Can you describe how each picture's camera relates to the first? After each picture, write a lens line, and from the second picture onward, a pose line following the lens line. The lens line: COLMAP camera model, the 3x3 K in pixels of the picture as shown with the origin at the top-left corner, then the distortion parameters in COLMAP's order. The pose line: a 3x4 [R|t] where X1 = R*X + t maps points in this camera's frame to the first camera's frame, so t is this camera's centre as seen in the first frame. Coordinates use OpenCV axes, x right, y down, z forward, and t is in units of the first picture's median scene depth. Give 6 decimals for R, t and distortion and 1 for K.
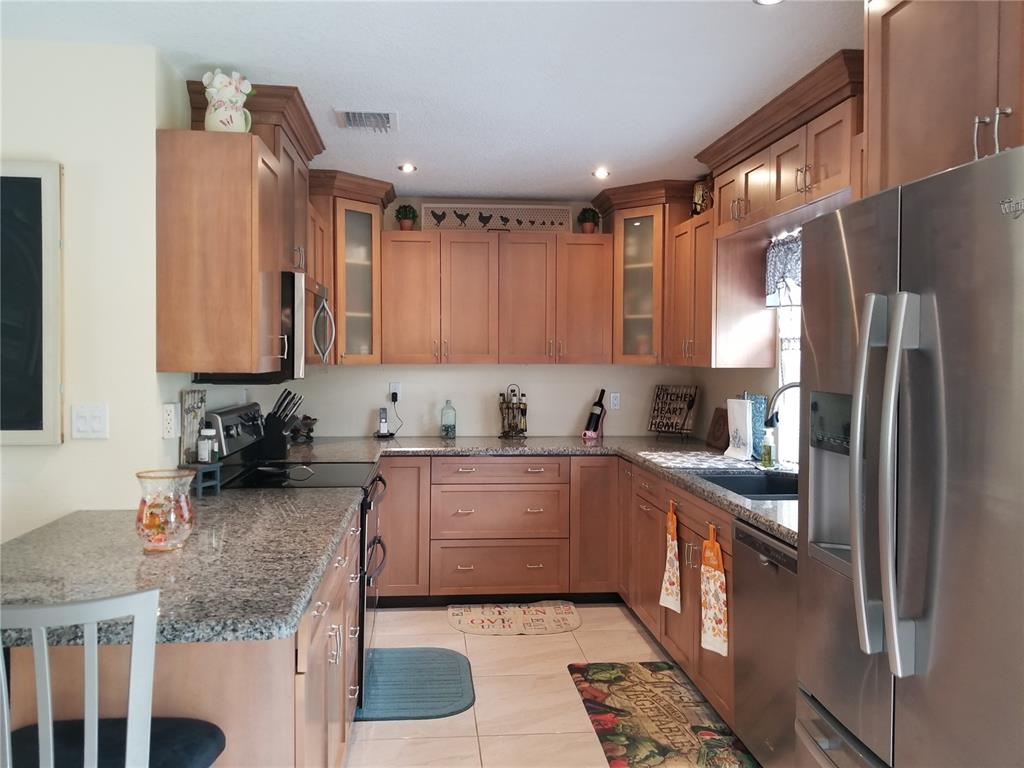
lens RADIAL K [[803.7, 0, 499.5], [0, 803.7, 369.1], [0, 0, 1]] dist [0.080074, -0.118012]
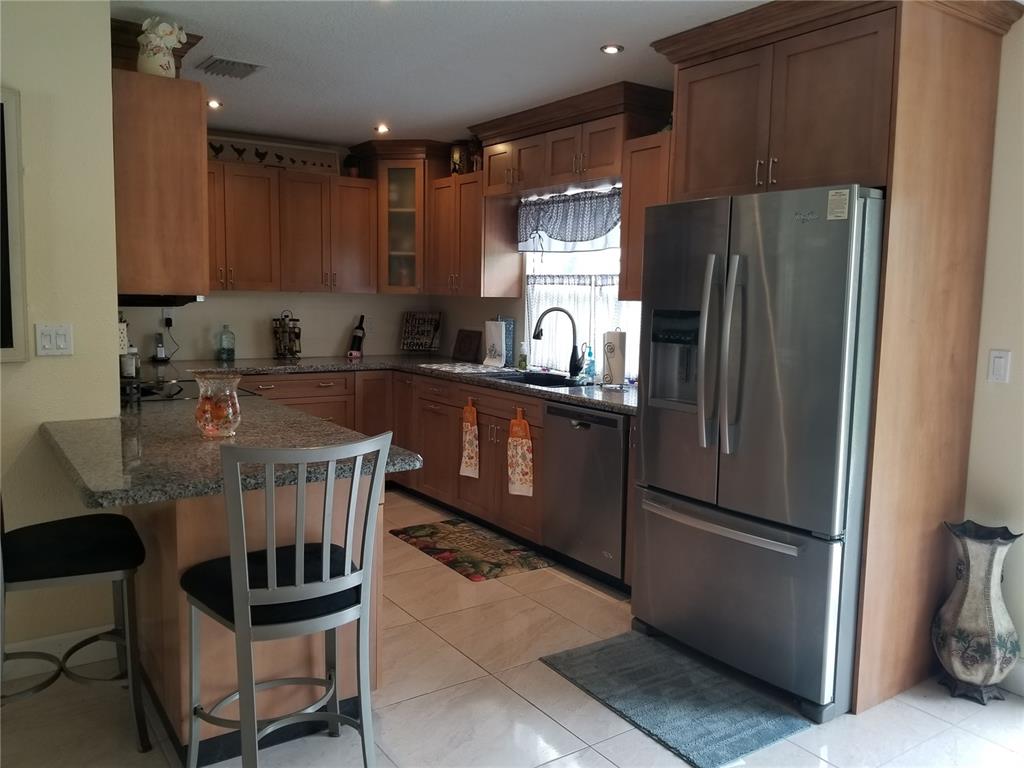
lens RADIAL K [[803.7, 0, 504.8], [0, 803.7, 376.4], [0, 0, 1]] dist [0.080074, -0.118012]
pose [[0.871545, -0.039513, 0.488721, -0.354740], [-0.006183, 0.995783, 0.091536, 0.007655], [-0.490277, -0.082800, 0.867625, -0.157563]]
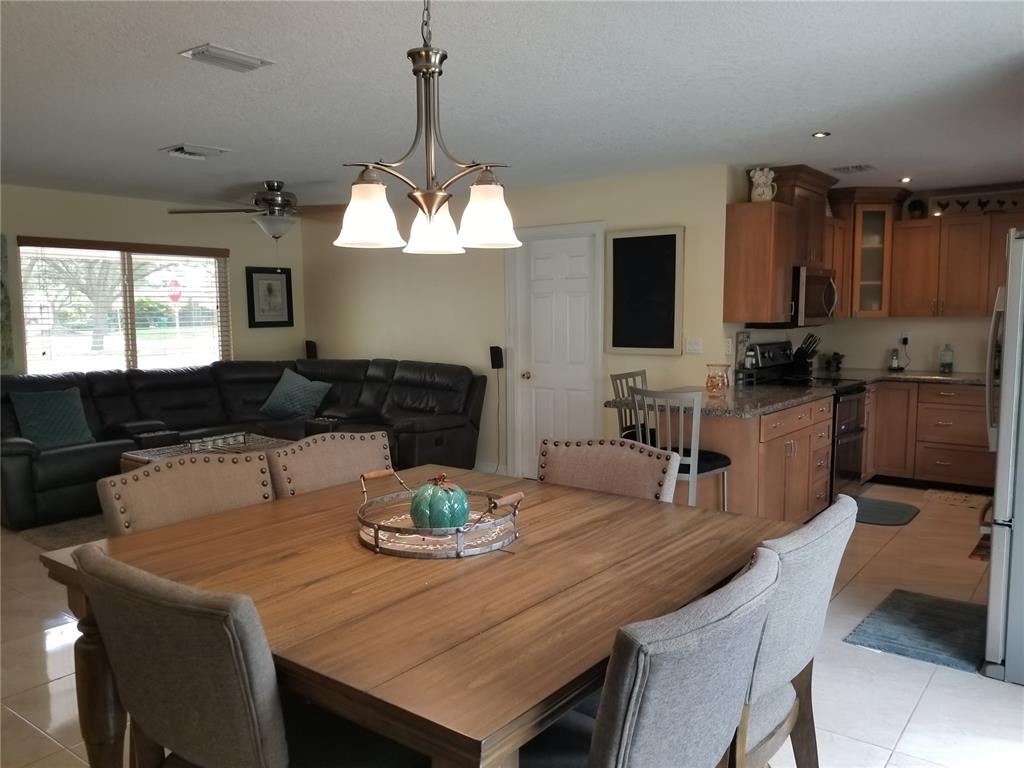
lens RADIAL K [[803.7, 0, 499.4], [0, 803.7, 398.7], [0, 0, 1]] dist [0.080074, -0.118012]
pose [[0.737999, 0.063994, -0.671760, 0.394482], [-0.000443, 0.995539, 0.094352, 0.002473], [0.674801, -0.069333, 0.734735, -0.651530]]
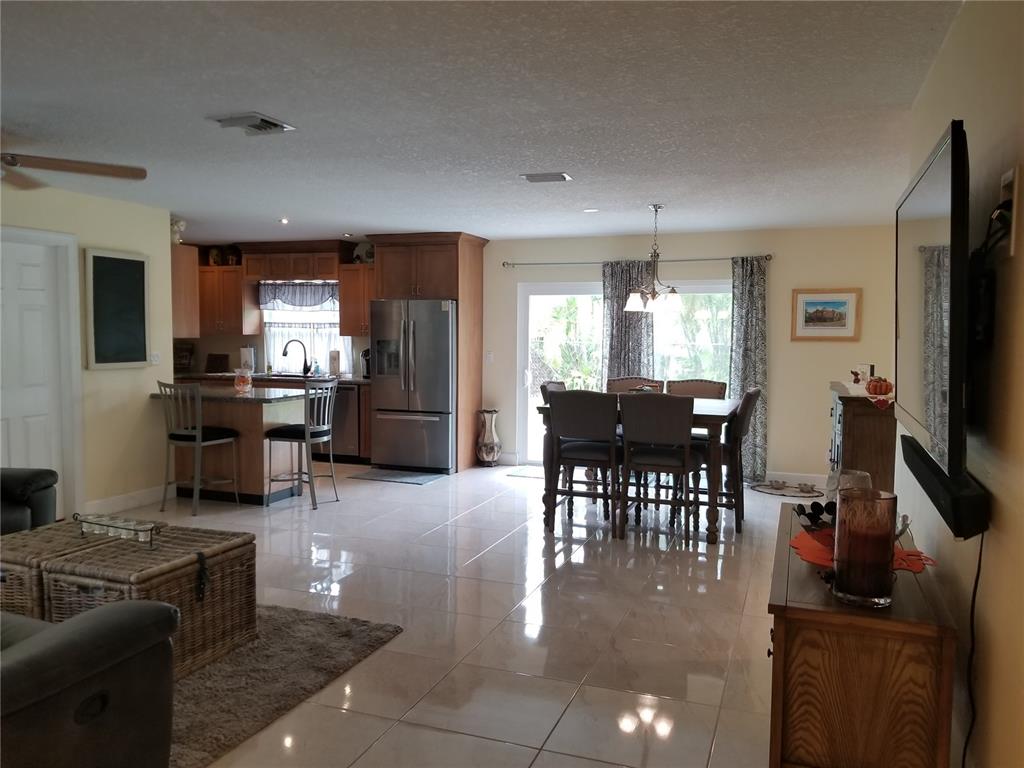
lens RADIAL K [[803.7, 0, 510.3], [0, 803.7, 383.8], [0, 0, 1]] dist [0.080074, -0.118012]
pose [[0.435414, -0.061923, 0.898098, -1.587842], [0.007428, 0.997845, 0.065200, -0.006363], [-0.900200, -0.021718, 0.434935, -0.759728]]
